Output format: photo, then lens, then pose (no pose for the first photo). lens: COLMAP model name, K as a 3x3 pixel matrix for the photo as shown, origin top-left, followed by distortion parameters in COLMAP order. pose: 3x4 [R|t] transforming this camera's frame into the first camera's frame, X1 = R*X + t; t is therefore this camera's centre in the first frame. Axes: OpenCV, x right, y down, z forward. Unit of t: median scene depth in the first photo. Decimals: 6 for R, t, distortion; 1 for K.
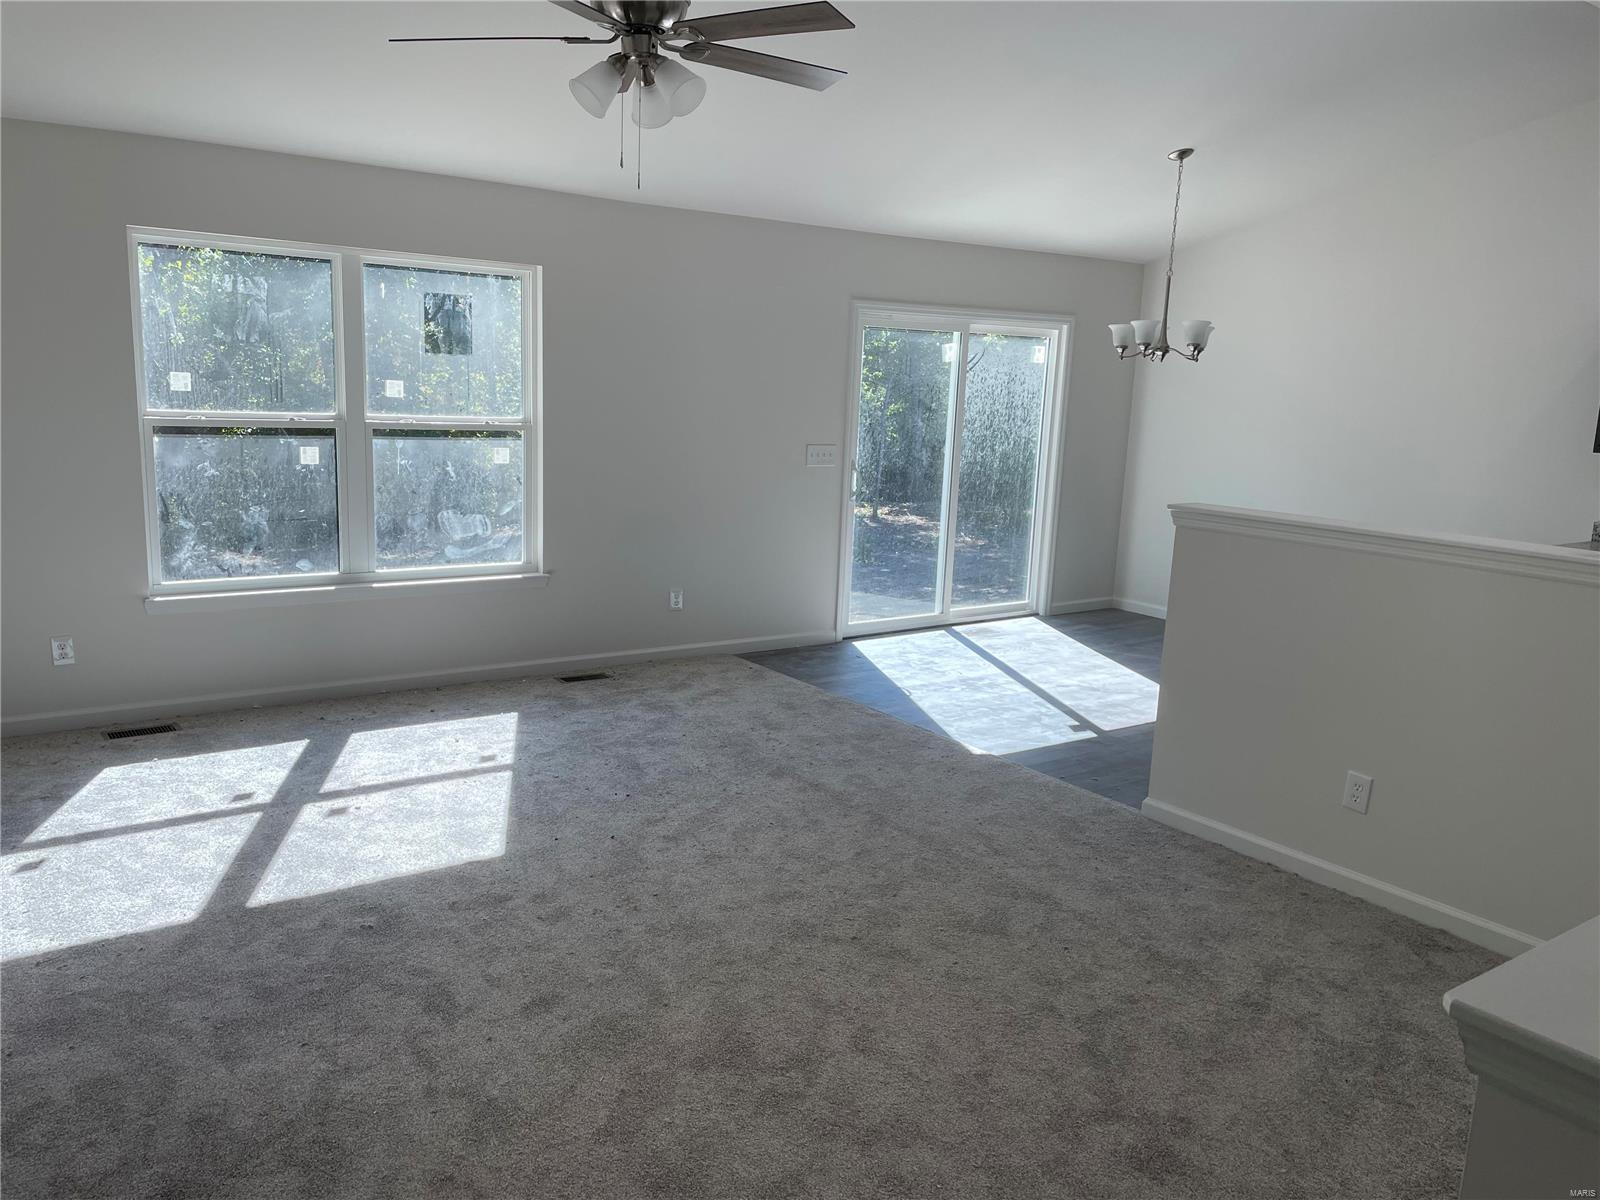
lens RADIAL K [[1128.6, 0, 800.0], [0, 1128.6, 600.0], [0, 0, 1]] dist [0.006430, 0.000476]
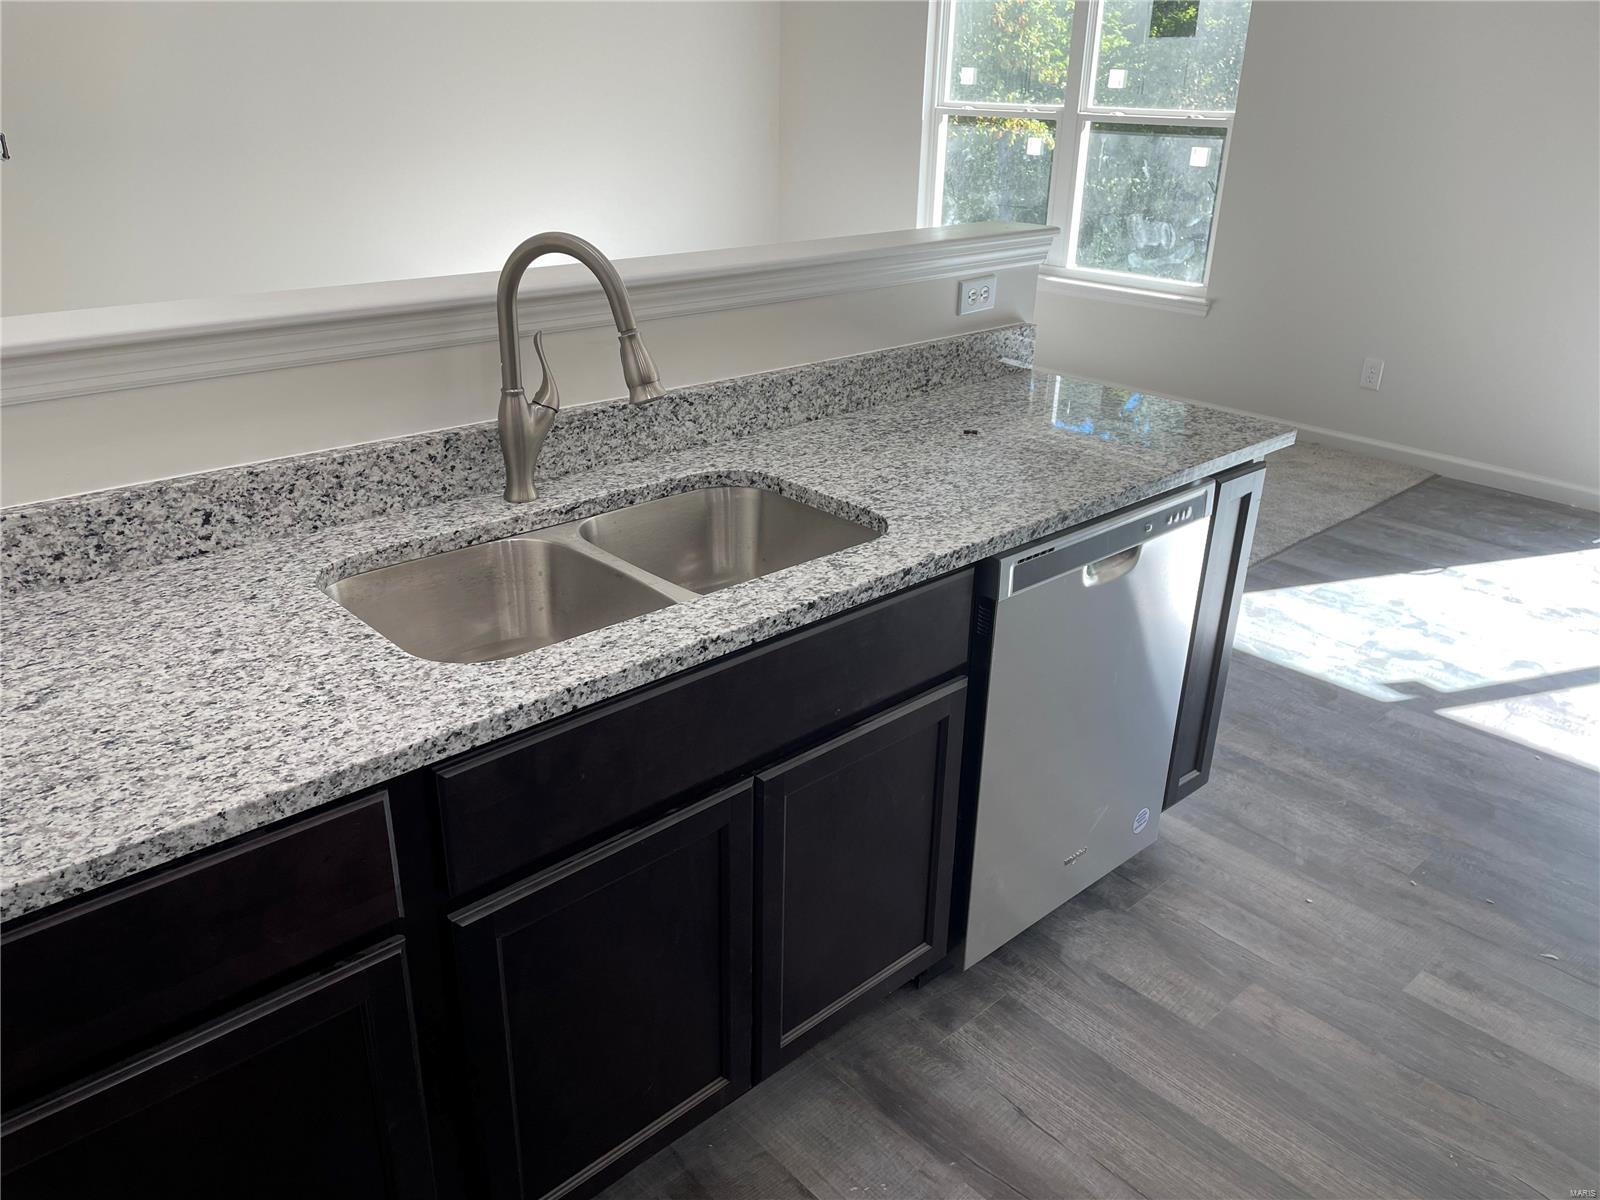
lens RADIAL K [[1212.5, 0, 800.0], [0, 1212.5, 600.0], [0, 0, 1]] dist [0.001067, -0.002524]
pose [[0.155765, 0.368323, -0.916556, 0.696625], [-0.182782, 0.922605, 0.339691, -0.073699], [0.970736, 0.114618, 0.211033, 0.536214]]
